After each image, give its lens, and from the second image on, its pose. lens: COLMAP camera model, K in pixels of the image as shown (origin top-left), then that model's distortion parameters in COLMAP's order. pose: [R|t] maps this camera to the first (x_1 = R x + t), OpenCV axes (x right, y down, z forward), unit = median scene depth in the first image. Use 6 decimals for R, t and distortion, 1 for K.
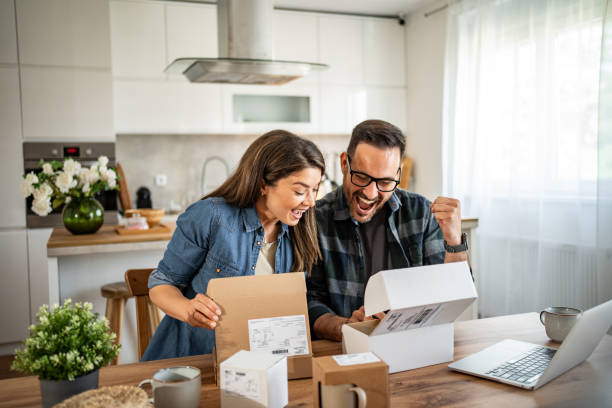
lens RADIAL K [[618.6, 0, 306.0], [0, 618.6, 203.4], [0, 0, 1]] dist [-0.009261, 0.000000]
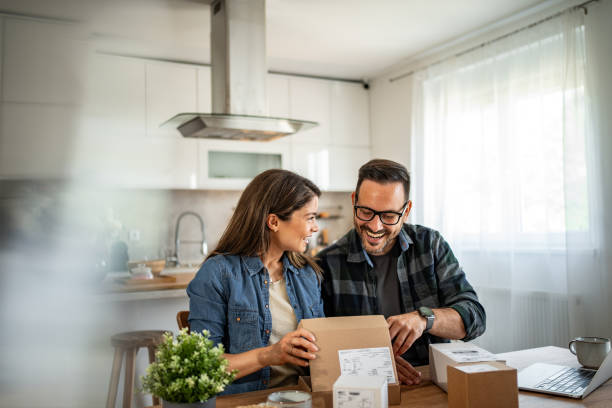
lens RADIAL K [[618.6, 0, 302.2], [0, 618.6, 209.1], [0, 0, 1]] dist [-0.009261, 0.000000]
pose [[0.993940, 0.004270, 0.109838, -0.127407], [0.005703, 0.995896, -0.090329, 0.021064], [-0.109773, 0.090408, 0.989836, -0.035760]]
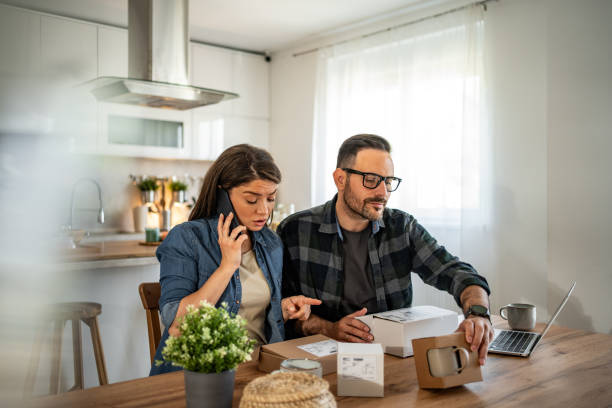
lens RADIAL K [[618.6, 0, 304.4], [0, 618.6, 198.9], [0, 0, 1]] dist [-0.009261, 0.000000]
pose [[0.943359, 0.026130, 0.330744, -0.242339], [-0.007349, 0.998295, -0.057907, 0.017788], [-0.331693, 0.052196, 0.941942, -0.029820]]
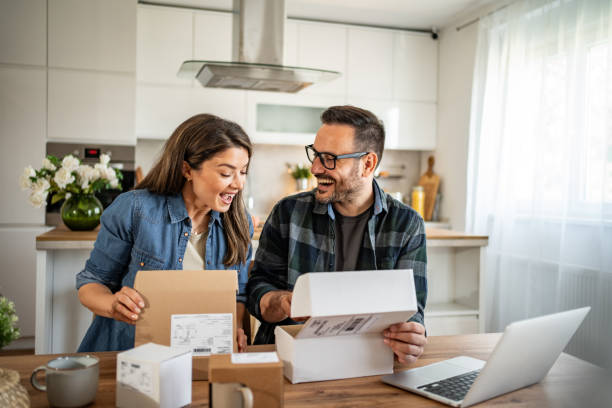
lens RADIAL K [[618.6, 0, 305.8], [0, 618.6, 204.9], [0, 0, 1]] dist [-0.009261, 0.000000]
pose [[0.995006, 0.045614, -0.088782, 0.092531], [-0.048210, 0.998463, -0.027320, 0.017606], [0.087400, 0.031464, 0.995676, 0.030532]]
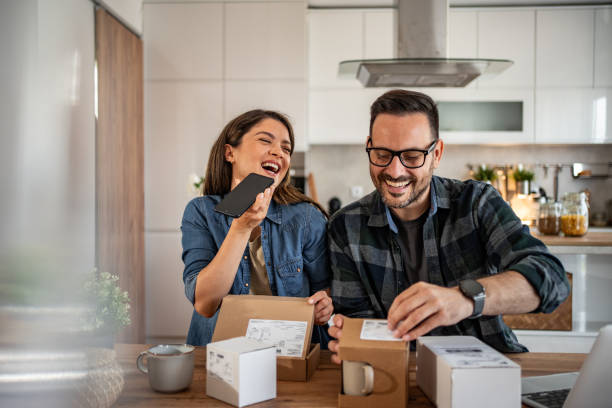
lens RADIAL K [[659.3, 0, 291.8], [0, 659.3, 194.9], [0, 0, 1]] dist [-0.010106, 0.000000]
pose [[0.908733, 0.026290, -0.416548, 0.174287], [-0.047394, 0.998059, -0.040401, 0.023645], [0.414678, 0.056455, 0.908215, 0.033961]]
